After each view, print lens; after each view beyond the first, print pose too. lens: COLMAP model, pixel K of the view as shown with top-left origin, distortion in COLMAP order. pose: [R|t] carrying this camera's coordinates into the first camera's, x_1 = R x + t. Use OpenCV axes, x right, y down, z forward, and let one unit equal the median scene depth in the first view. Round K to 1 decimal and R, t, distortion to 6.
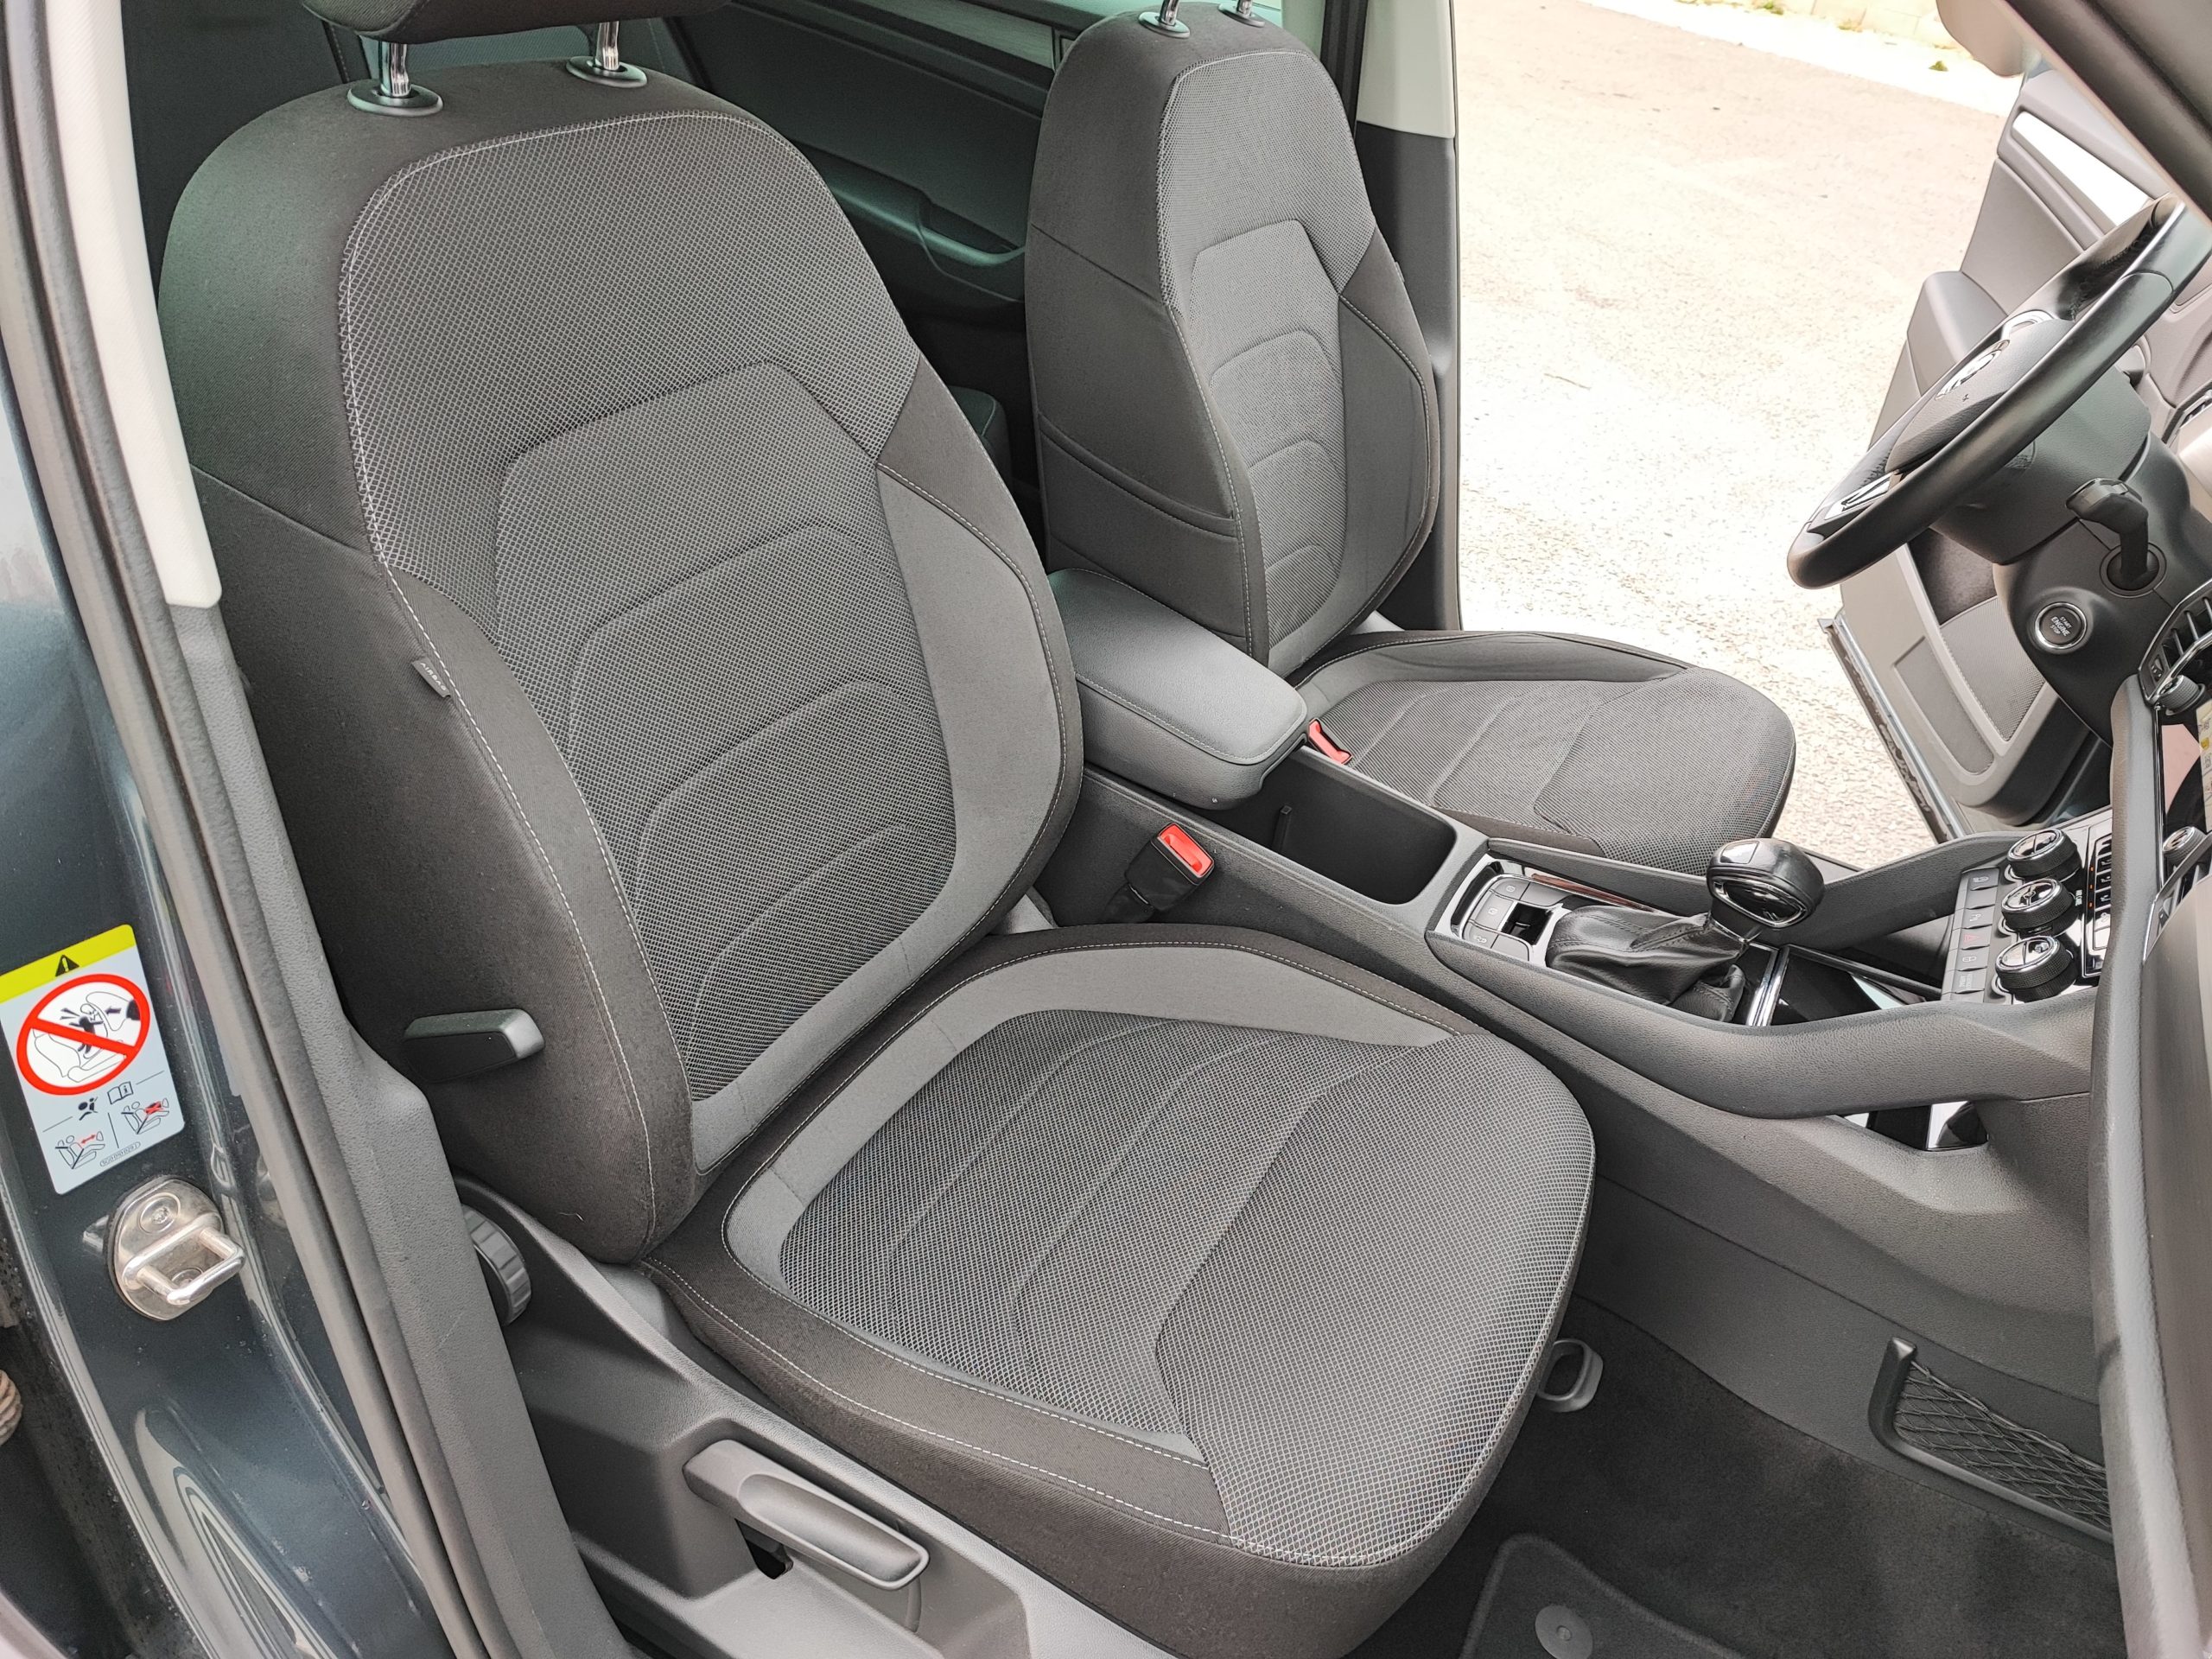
lens RADIAL K [[1592.5, 0, 1106.0], [0, 1592.5, 829.5], [0, 0, 1]] dist [0.017402, -0.006393]
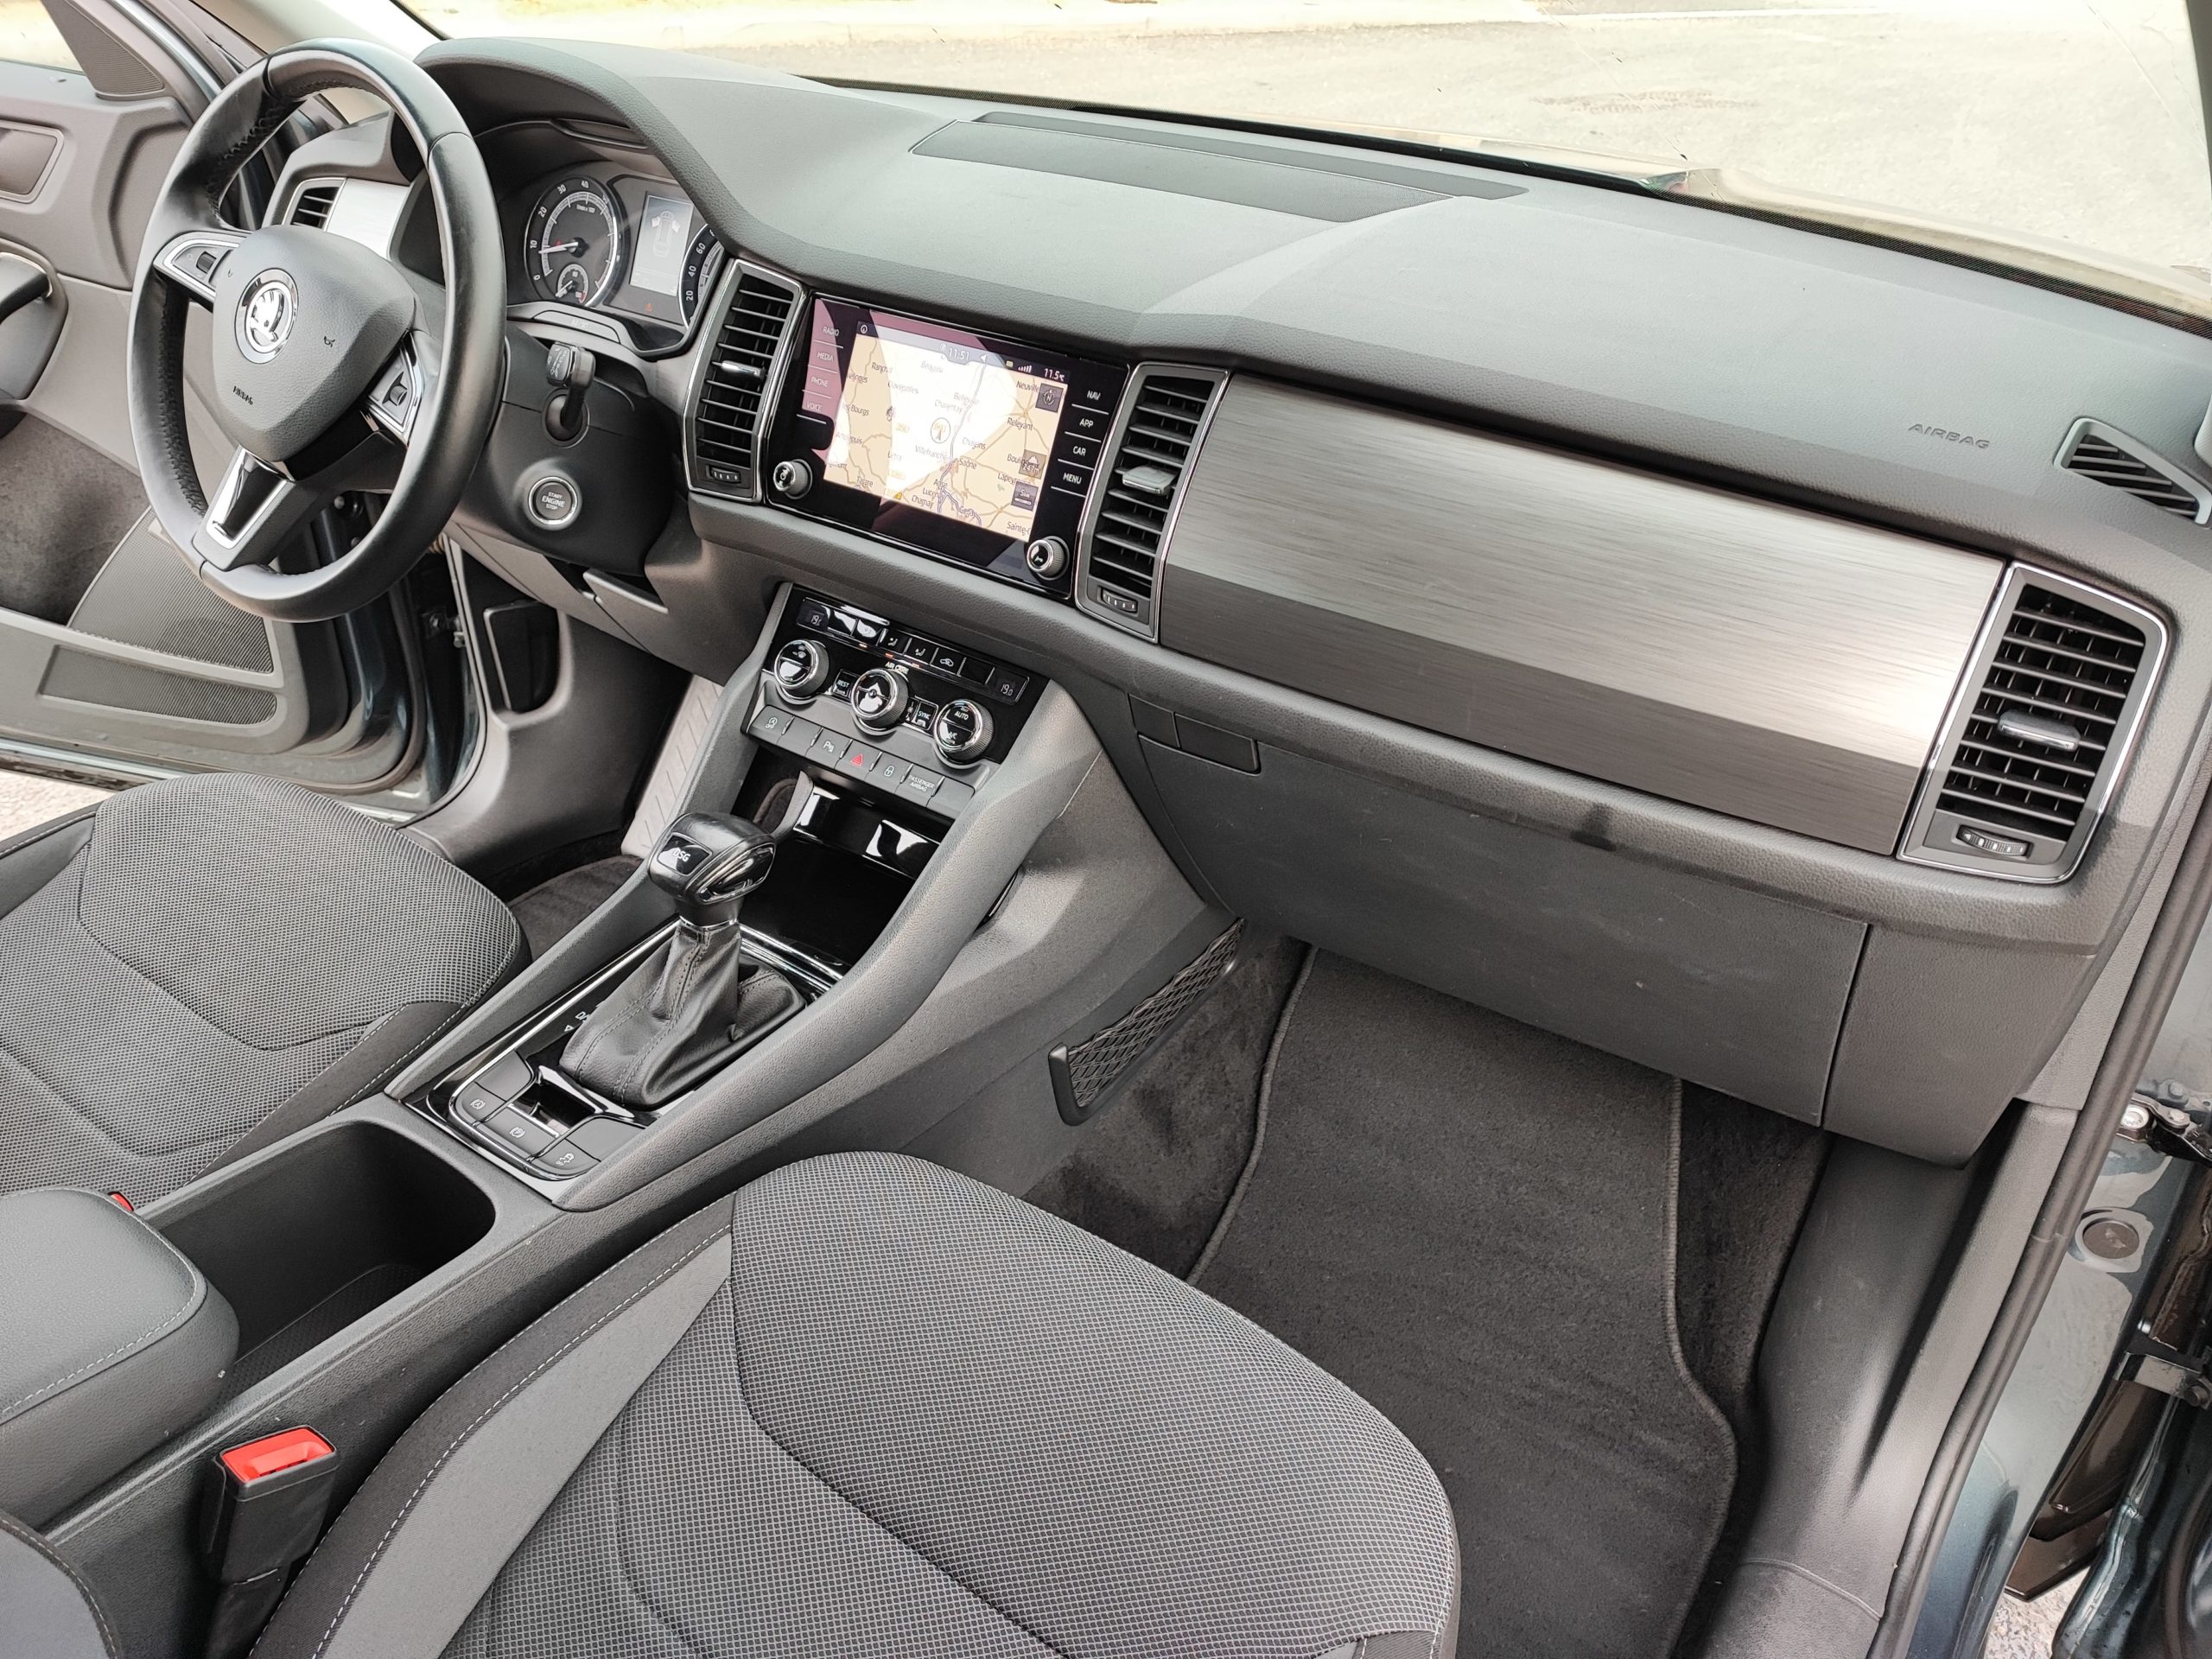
lens RADIAL K [[1592.5, 0, 1106.0], [0, 1592.5, 829.5], [0, 0, 1]] dist [0.017402, -0.006393]
pose [[0.087229, -0.624172, 0.776402, -0.247978], [0.535406, 0.686613, 0.491836, -0.286264], [-0.840078, 0.372788, 0.394078, 0.412586]]
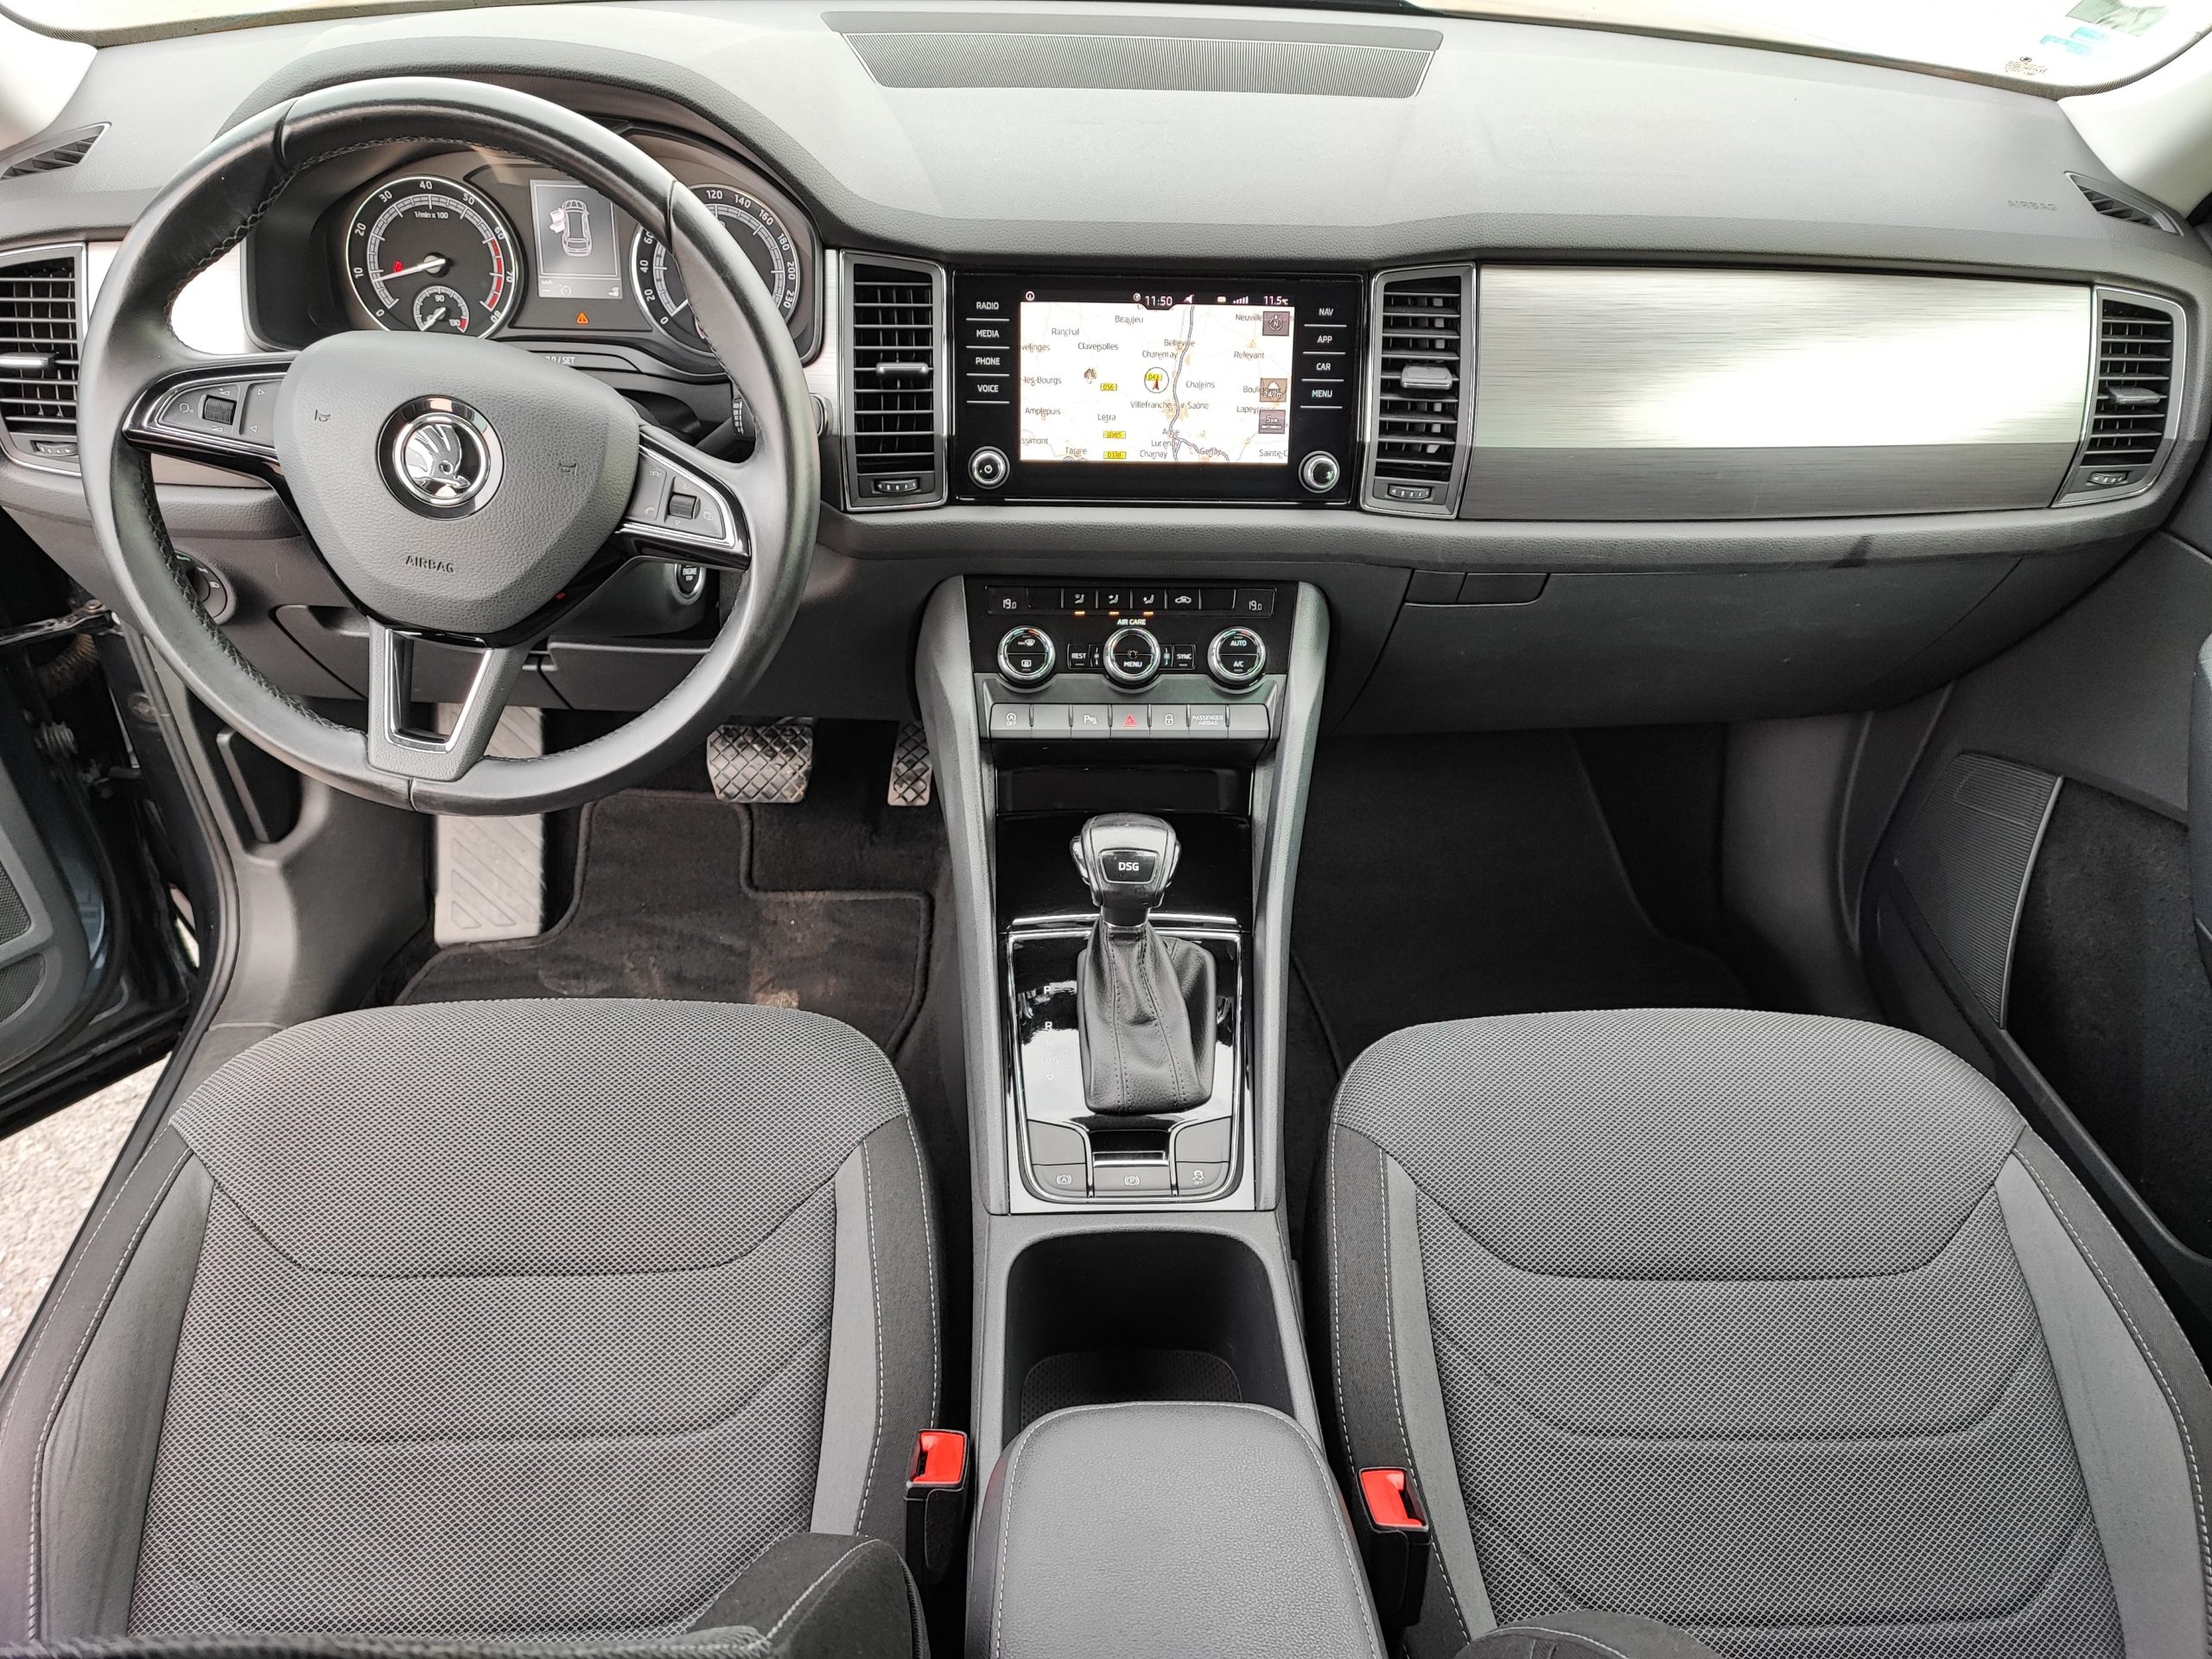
lens RADIAL K [[1592.5, 0, 1106.0], [0, 1592.5, 829.5], [0, 0, 1]] dist [0.017402, -0.006393]
pose [[-0.538729, -0.637092, 0.551257, -0.071370], [0.377006, 0.402849, 0.834014, -0.694506], [-0.753418, 0.657134, 0.023161, 0.908865]]
